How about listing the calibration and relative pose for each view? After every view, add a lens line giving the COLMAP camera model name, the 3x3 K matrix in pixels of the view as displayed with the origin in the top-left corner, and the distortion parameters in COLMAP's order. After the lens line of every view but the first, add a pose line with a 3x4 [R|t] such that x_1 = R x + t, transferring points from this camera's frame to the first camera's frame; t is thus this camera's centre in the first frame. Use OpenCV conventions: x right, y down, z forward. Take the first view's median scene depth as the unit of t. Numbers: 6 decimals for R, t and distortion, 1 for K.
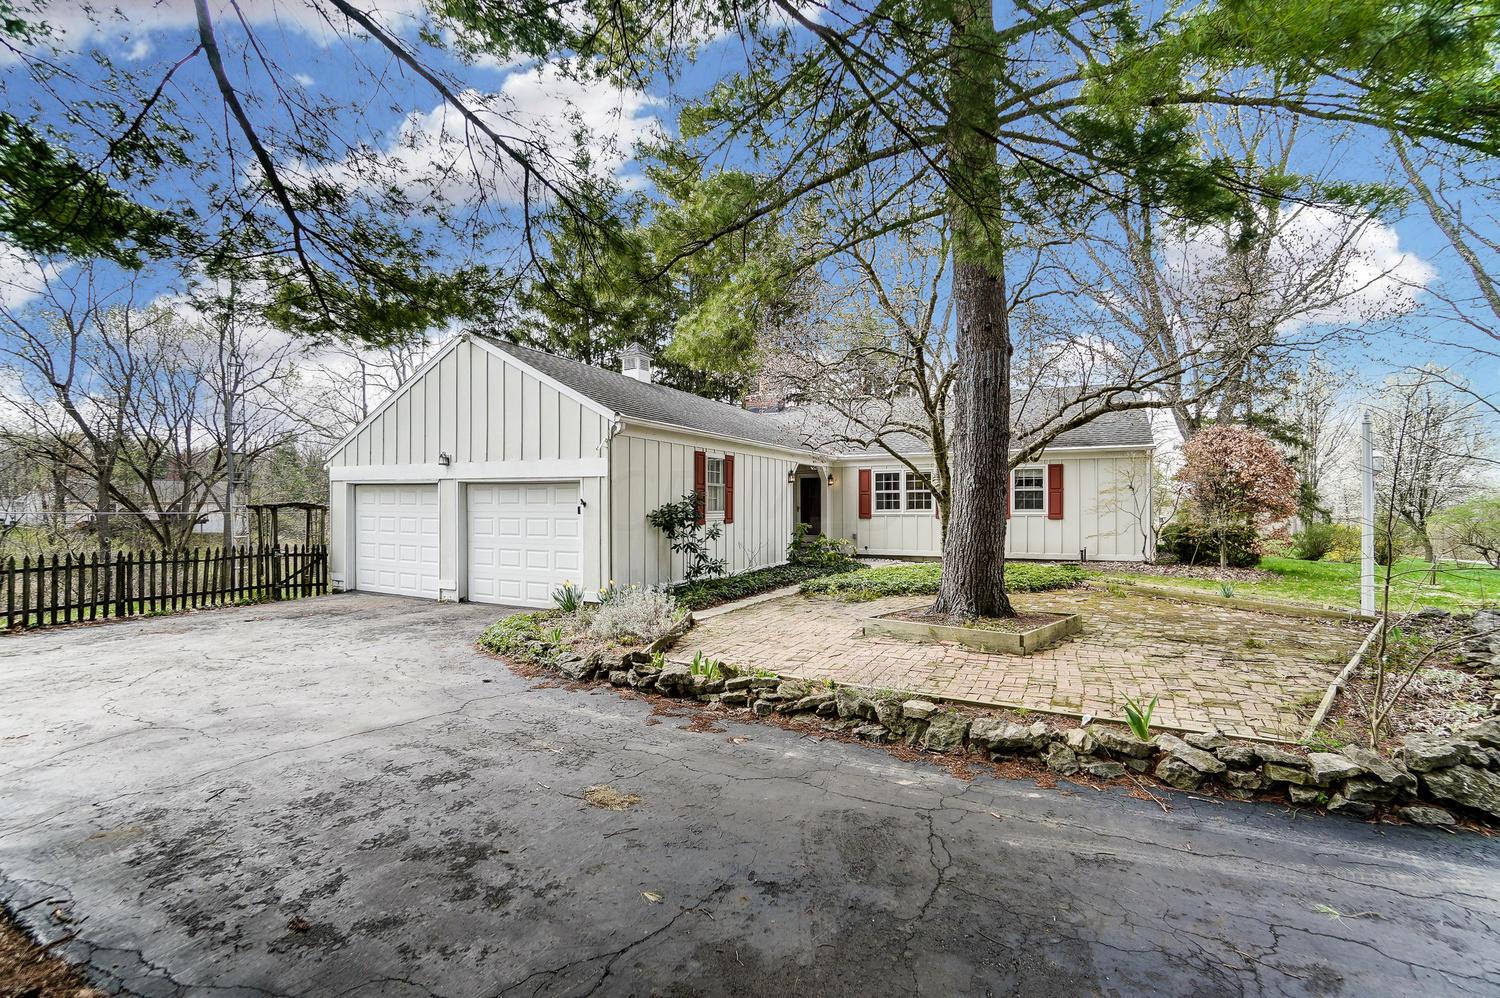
lens RADIAL K [[667.9, 0, 739.9], [0, 667.9, 507.6], [0, 0, 1]] dist [-0.057514, 0.019864]
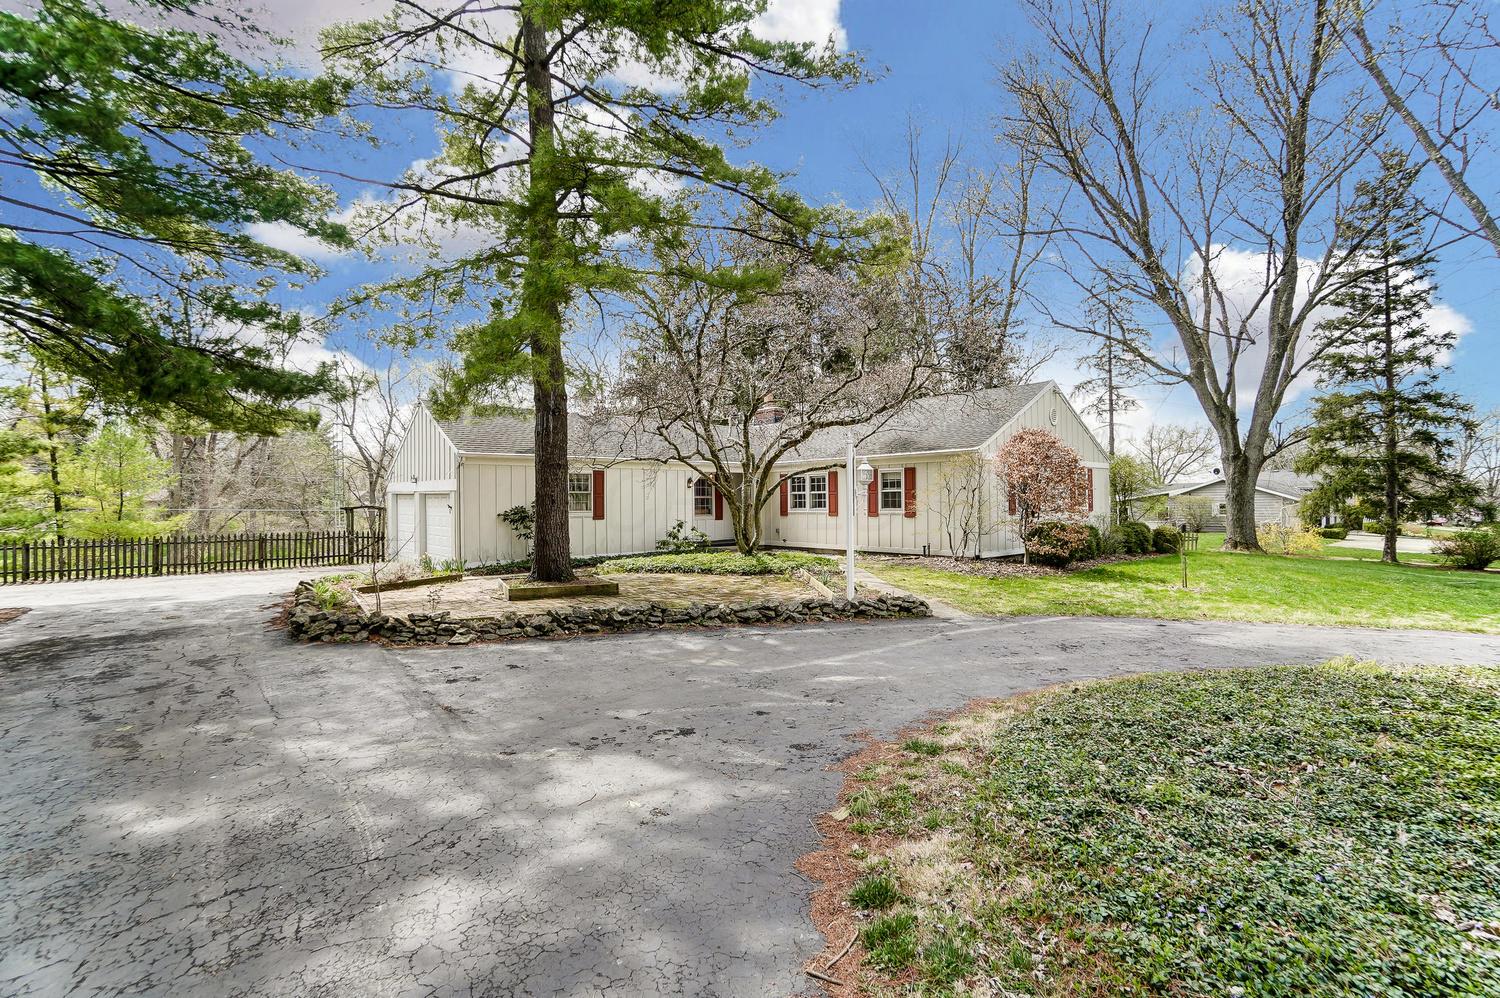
lens RADIAL K [[667.9, 0, 739.9], [0, 667.9, 507.6], [0, 0, 1]] dist [-0.057514, 0.019864]
pose [[0.930204, -0.002227, -0.367037, 0.766897], [0.005144, 0.999962, 0.006971, -0.009227], [0.367007, -0.008373, 0.930180, -0.186411]]
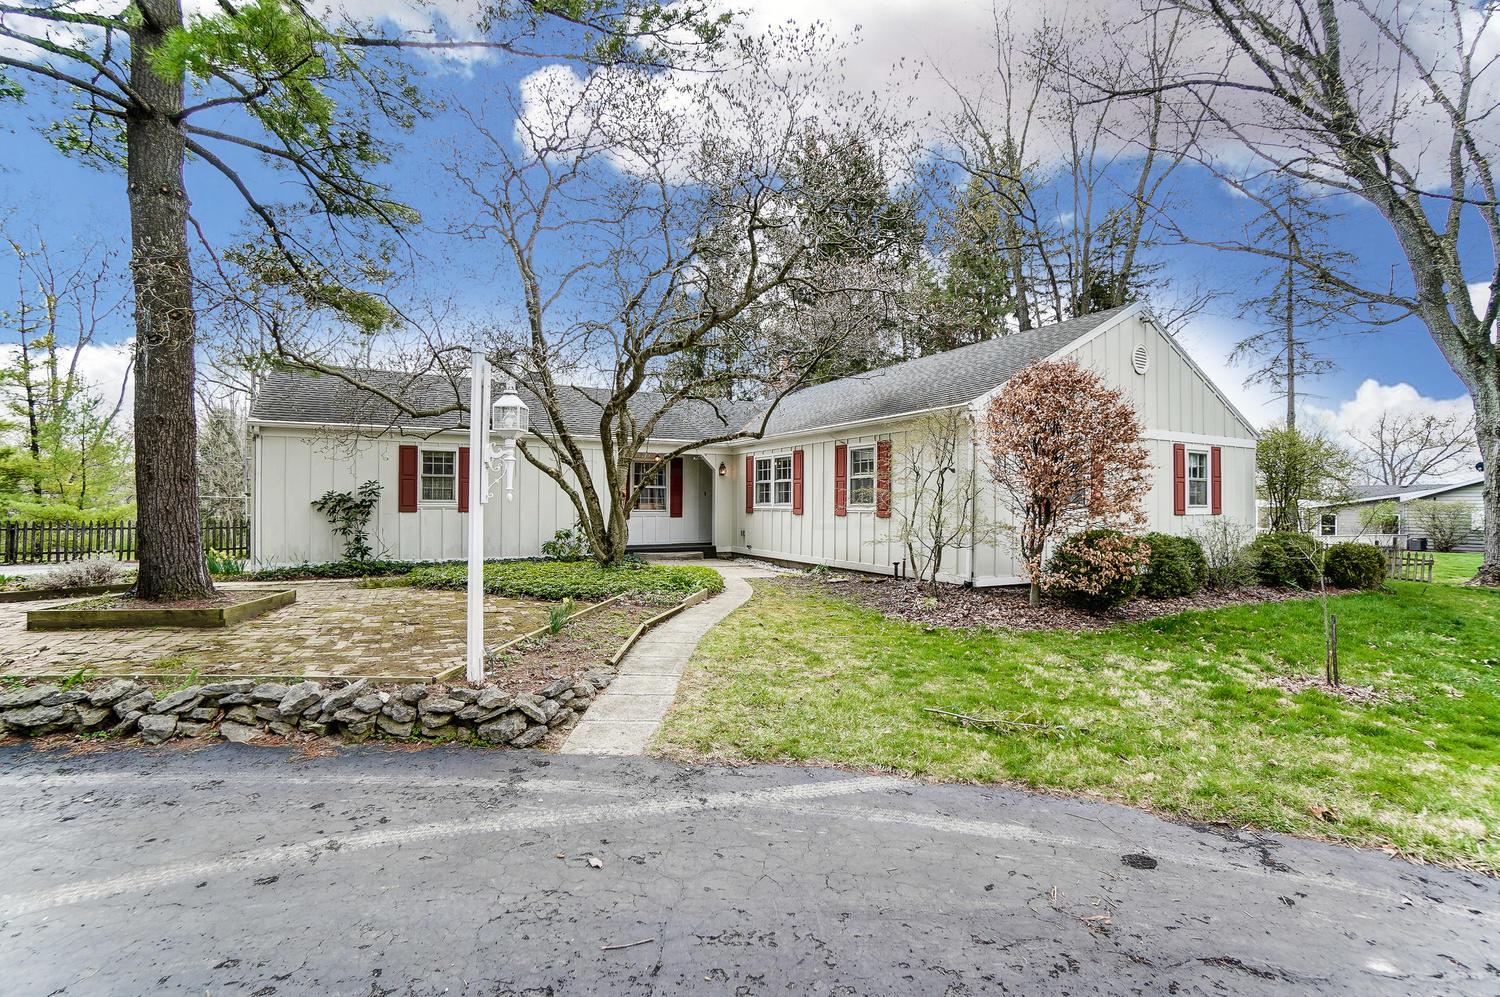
lens RADIAL K [[667.9, 0, 739.9], [0, 667.9, 507.1], [0, 0, 1]] dist [-0.057514, 0.019864]
pose [[0.820976, 0.012732, -0.570821, 0.942584], [-0.010628, 0.999919, 0.007017, 0.004230], [0.570864, 0.000305, 0.821044, 0.380670]]
